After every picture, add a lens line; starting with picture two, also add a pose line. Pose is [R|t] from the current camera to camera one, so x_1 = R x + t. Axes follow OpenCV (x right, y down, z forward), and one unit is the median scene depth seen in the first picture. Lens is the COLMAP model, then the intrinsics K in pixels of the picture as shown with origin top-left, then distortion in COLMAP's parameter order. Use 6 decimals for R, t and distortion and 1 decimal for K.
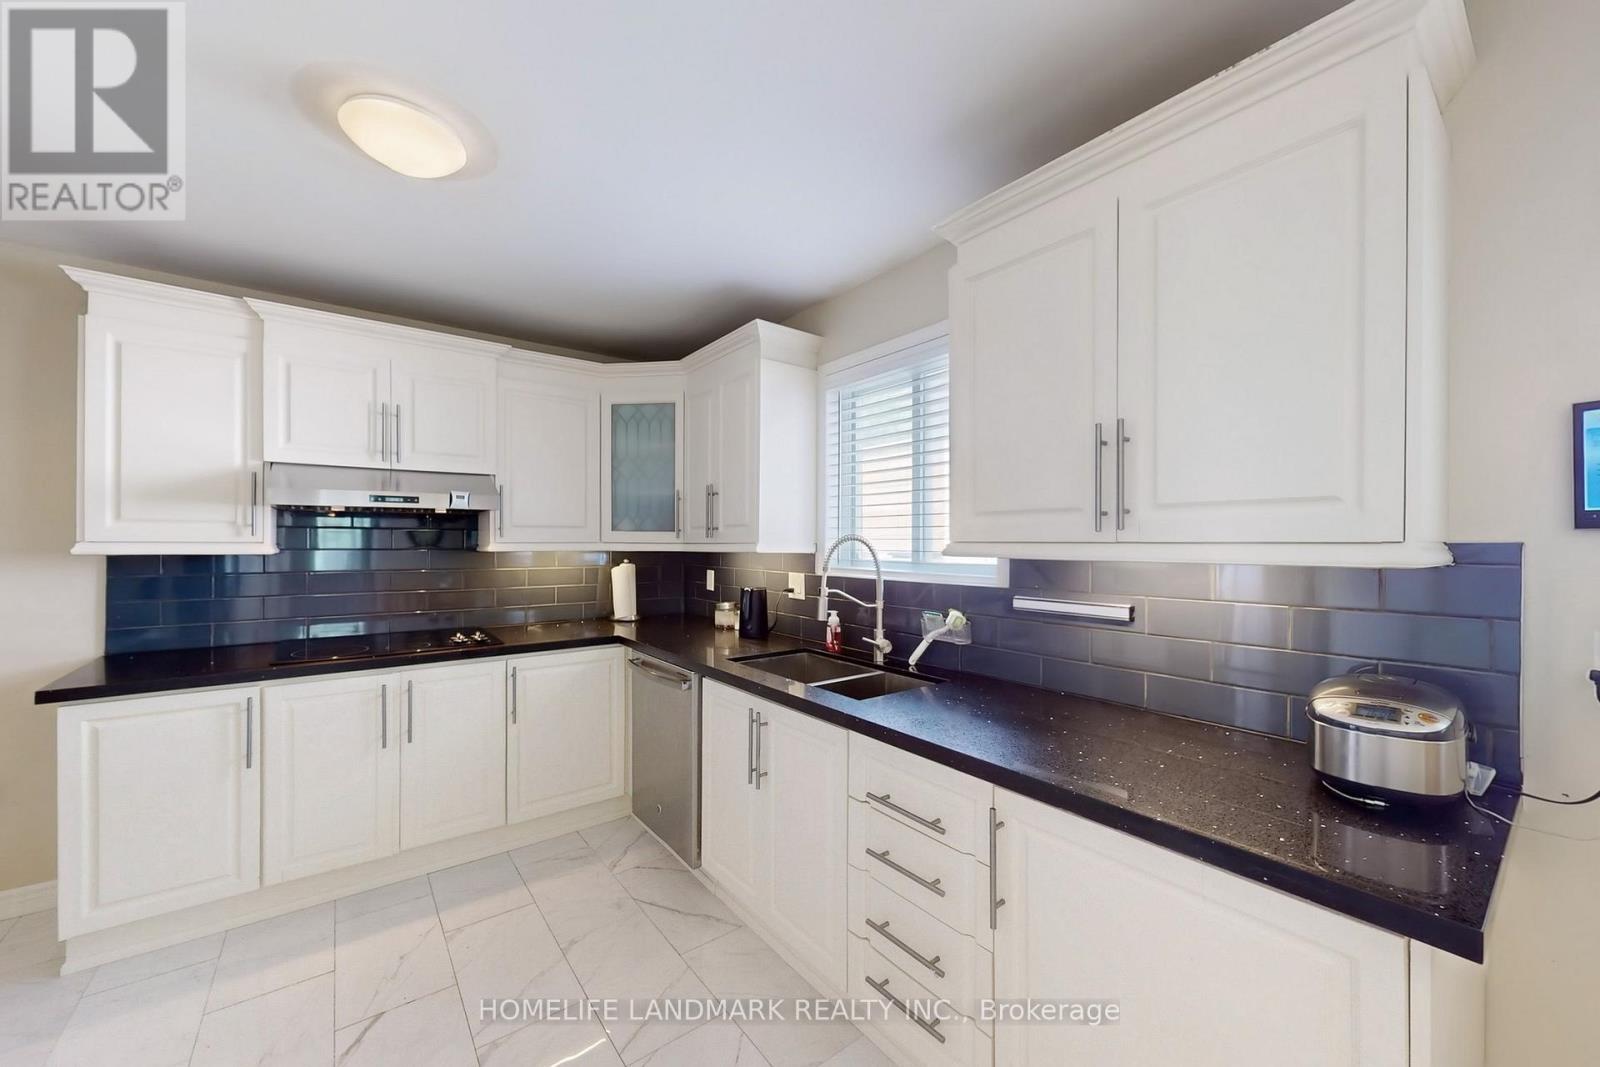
lens RADIAL K [[606.4, 0, 795.6], [0, 606.4, 535.1], [0, 0, 1]] dist [-0.000146, 0.000264]
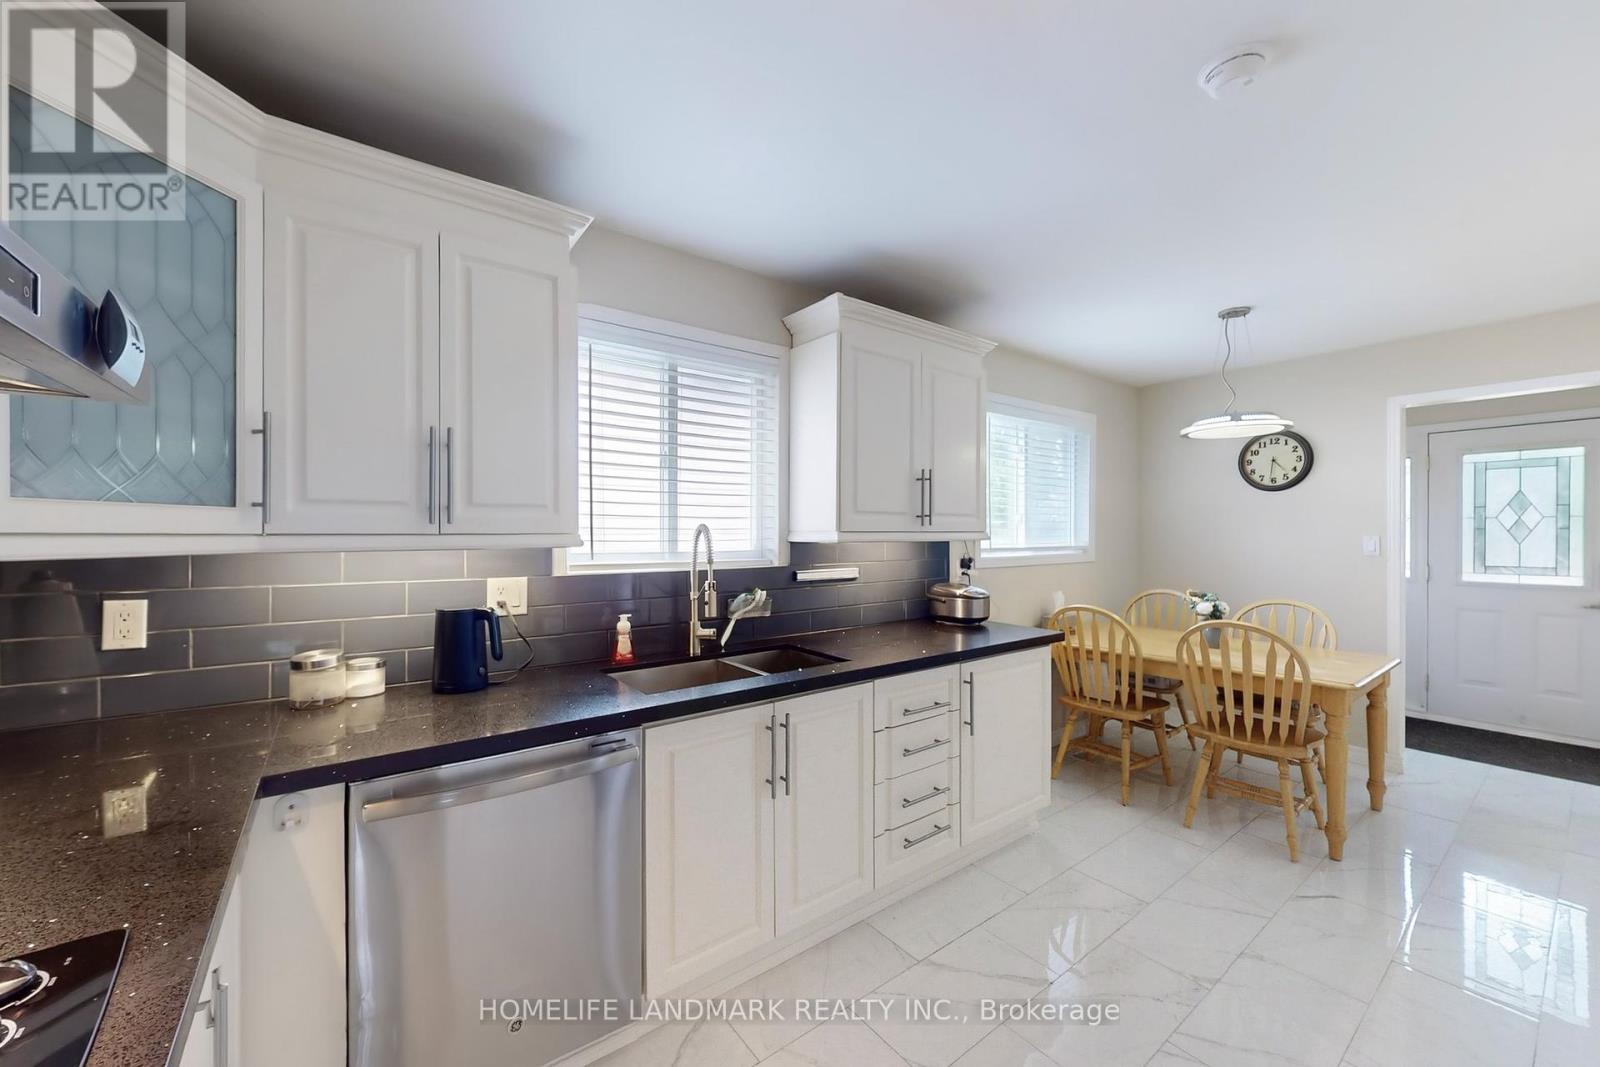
lens RADIAL K [[606.4, 0, 795.6], [0, 606.4, 535.1], [0, 0, 1]] dist [-0.000146, 0.000264]
pose [[0.009103, -0.009588, 0.999913, -0.792987], [-0.012448, 0.999875, 0.009701, 0.004755], [-0.999881, -0.012536, 0.008982, 0.782662]]
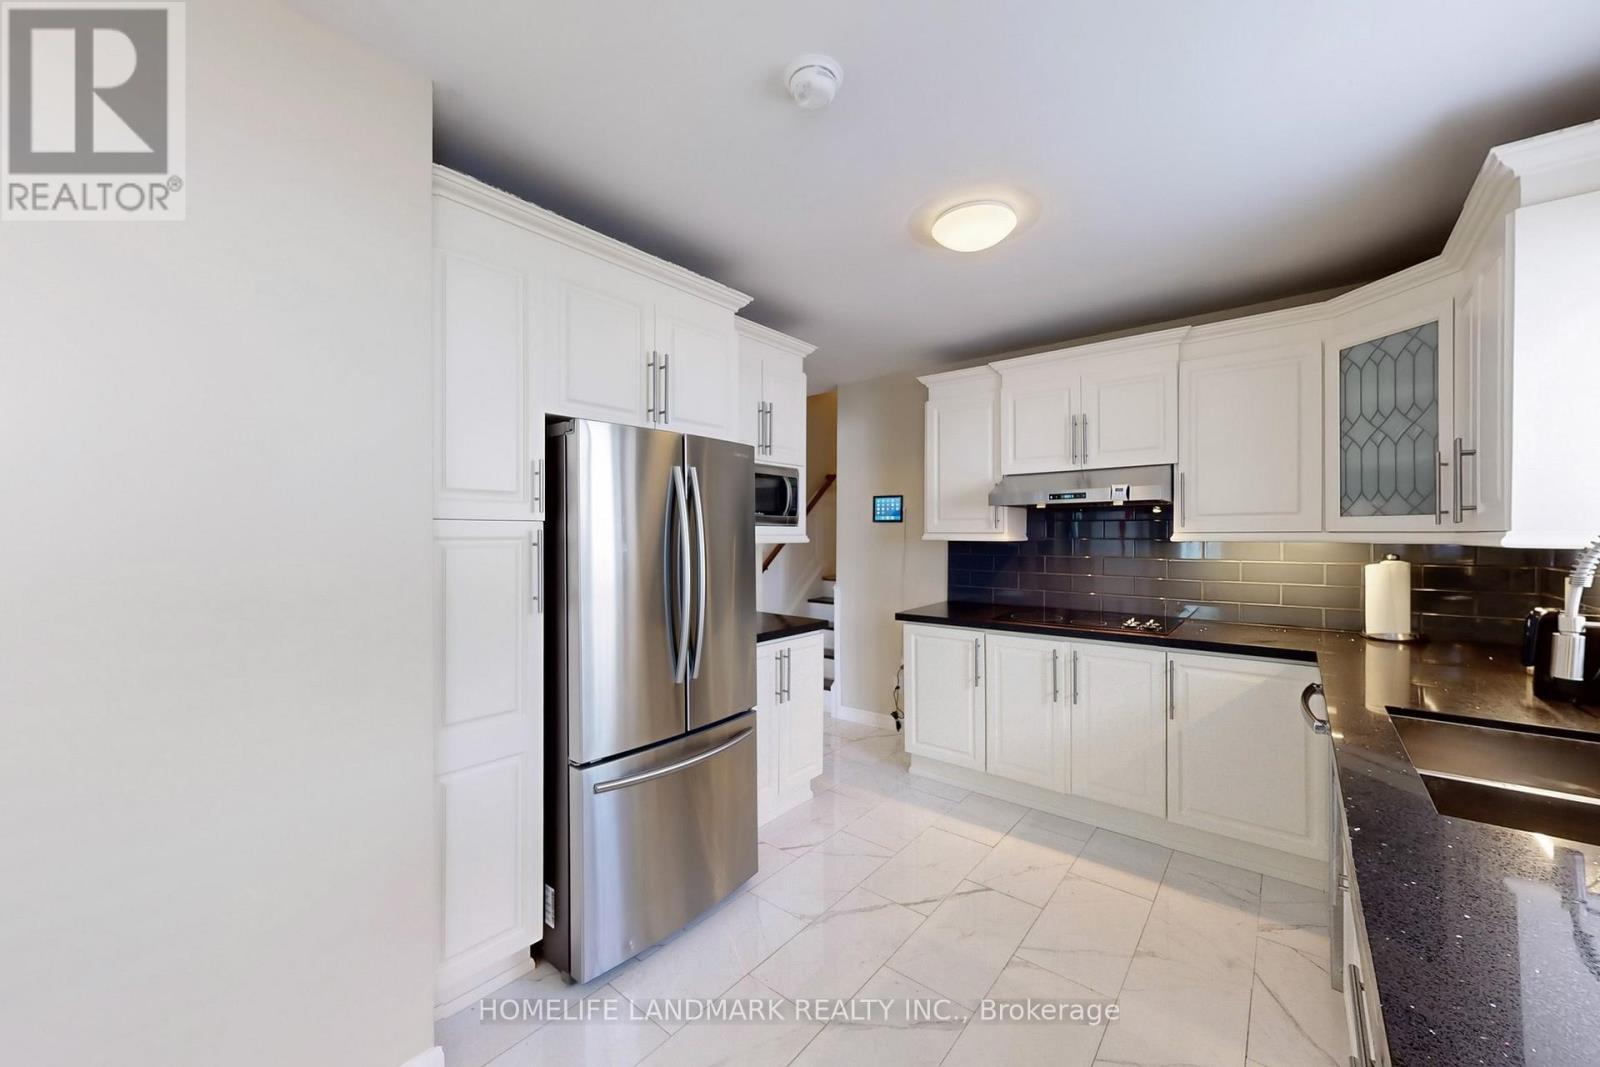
lens RADIAL K [[599.8, 0, 804.7], [0, 599.8, 529.0], [0, 0, 1]] dist [0.000886, 0.000275]
pose [[0.232568, -0.009416, -0.972535, 0.350177], [0.013849, 0.999884, -0.006369, 0.005350], [0.972482, -0.011987, 0.232671, 0.218169]]
